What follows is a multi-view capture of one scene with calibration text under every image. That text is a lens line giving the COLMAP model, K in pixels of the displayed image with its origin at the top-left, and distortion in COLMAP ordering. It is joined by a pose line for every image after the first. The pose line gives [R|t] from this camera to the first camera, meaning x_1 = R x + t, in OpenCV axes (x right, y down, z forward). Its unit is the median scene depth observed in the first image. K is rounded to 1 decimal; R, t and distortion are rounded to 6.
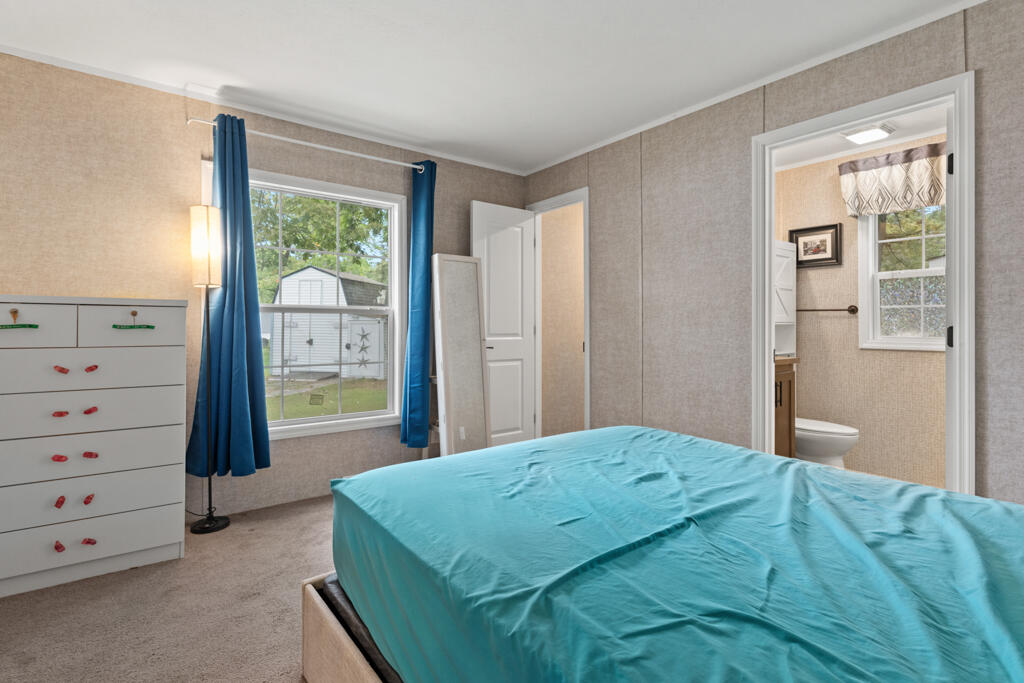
lens RADIAL K [[500.7, 0, 512.1], [0, 500.7, 336.1], [0, 0, 1]] dist [0.003865, -0.000158]
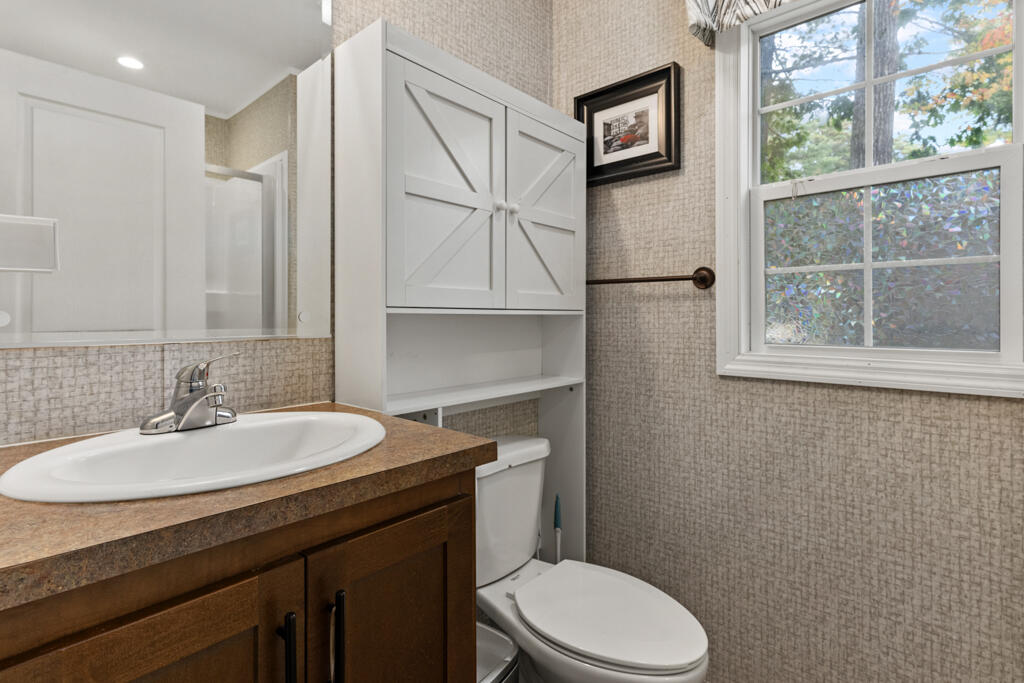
lens RADIAL K [[500.7, 0, 511.3], [0, 500.7, 334.4], [0, 0, 1]] dist [0.003865, -0.000158]
pose [[0.979674, 0.002508, 0.200579, 0.438311], [-0.003176, 0.999990, 0.003007, -0.008155], [-0.200570, -0.003583, 0.979673, 0.624135]]
